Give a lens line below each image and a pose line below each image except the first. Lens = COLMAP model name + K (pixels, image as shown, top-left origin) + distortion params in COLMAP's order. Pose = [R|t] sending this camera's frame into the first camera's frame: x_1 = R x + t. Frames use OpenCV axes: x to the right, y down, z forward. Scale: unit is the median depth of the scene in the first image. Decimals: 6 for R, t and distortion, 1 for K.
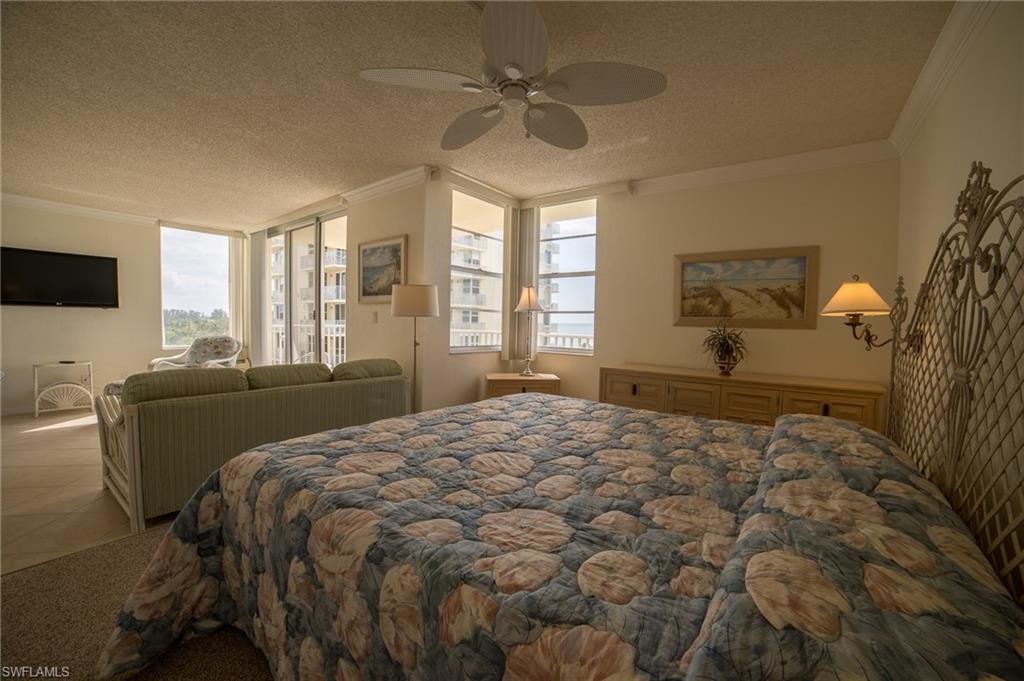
lens RADIAL K [[418.7, 0, 519.9], [0, 418.7, 346.8], [0, 0, 1]] dist [-0.105566, 0.035788]
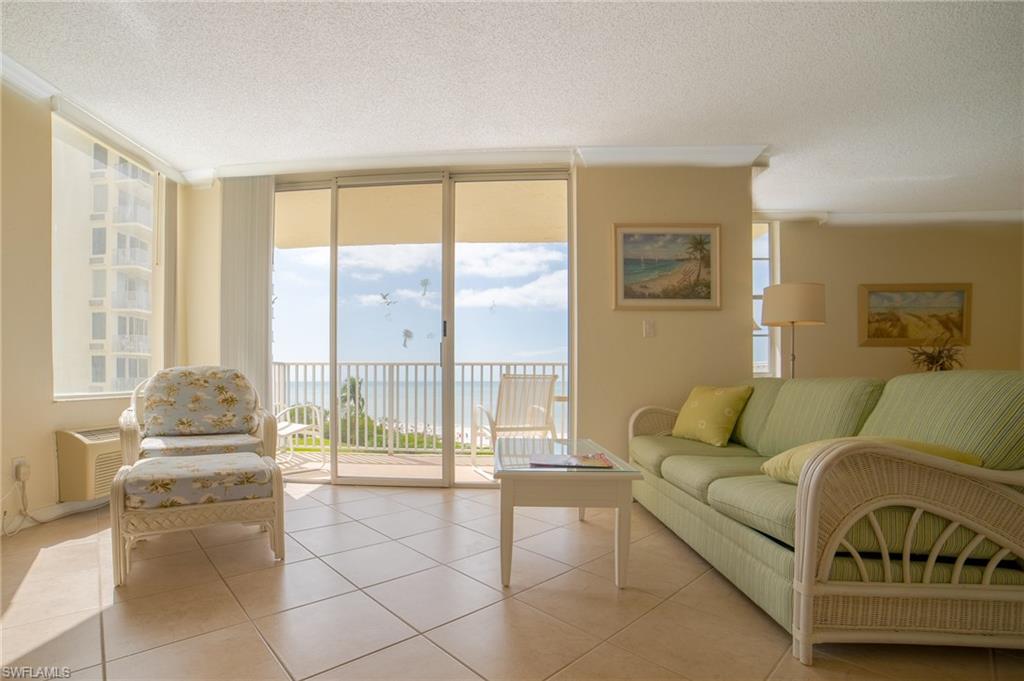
lens RADIAL K [[465.3, 0, 462.9], [0, 465.3, 387.6], [0, 0, 1]] dist [-0.104070, 0.036013]
pose [[0.846088, -0.027686, 0.532324, -1.207370], [0.048849, 0.998475, -0.025710, 0.040707], [-0.530801, 0.047757, 0.846150, 0.574897]]
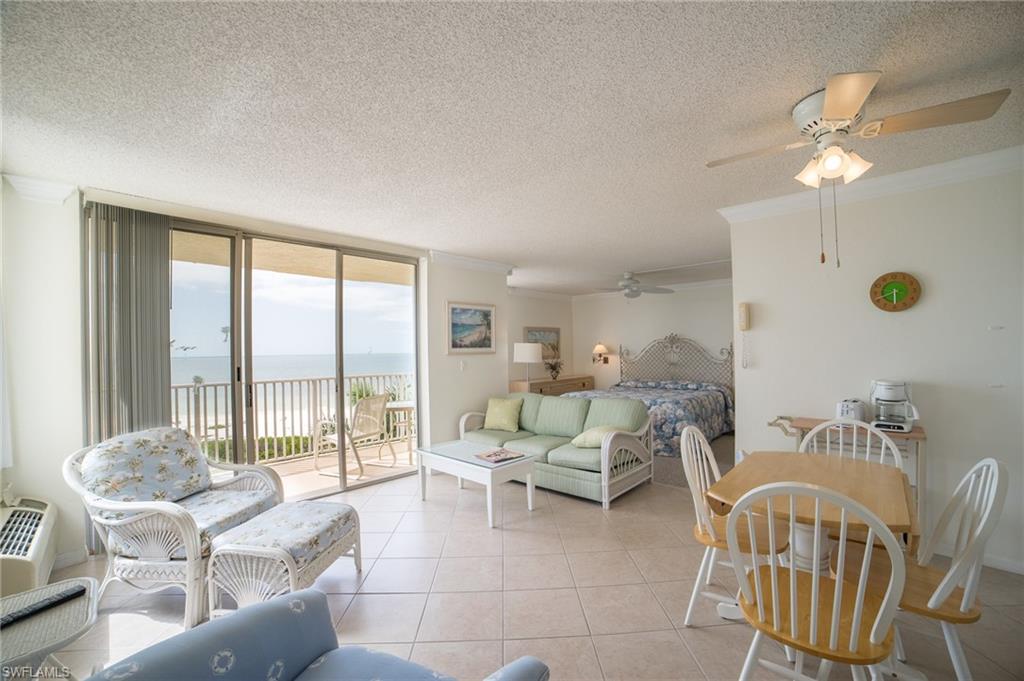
lens RADIAL K [[418.7, 0, 519.9], [0, 418.7, 346.8], [0, 0, 1]] dist [-0.105566, 0.035788]
pose [[0.099648, -0.015323, 0.994905, -1.770786], [0.084298, 0.996417, 0.006903, -0.138231], [-0.991445, 0.083181, 0.100582, 0.813540]]
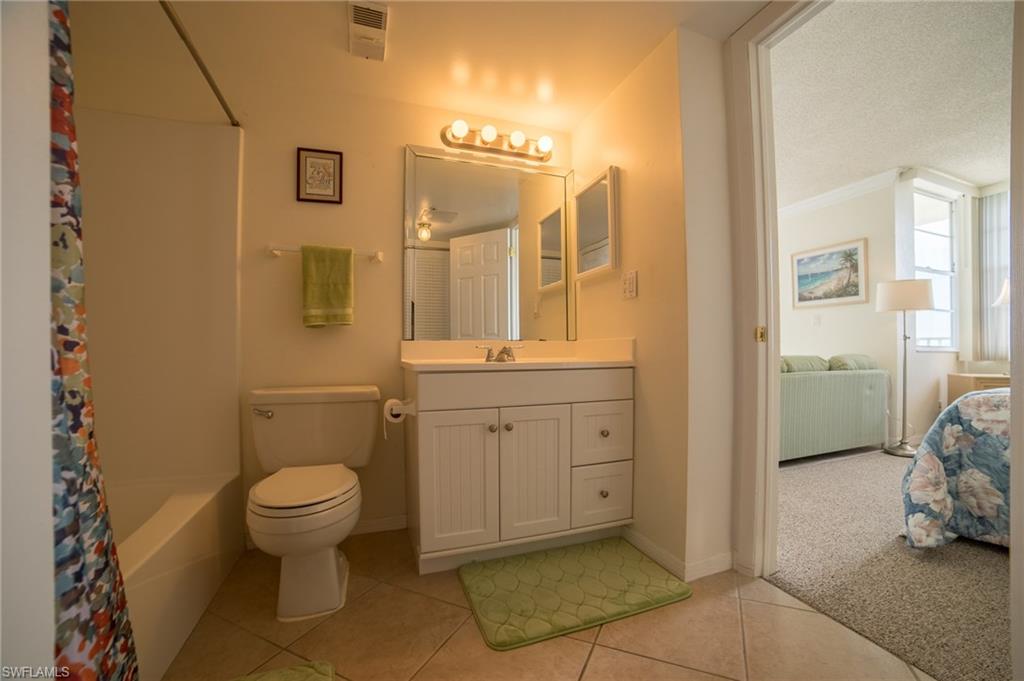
lens RADIAL K [[418.7, 0, 519.9], [0, 418.7, 346.8], [0, 0, 1]] dist [-0.105566, 0.035788]
pose [[0.844734, -0.027934, -0.534457, -0.515167], [-0.013679, 0.997184, -0.073740, 0.095405], [0.535012, 0.069602, 0.841973, -0.311731]]
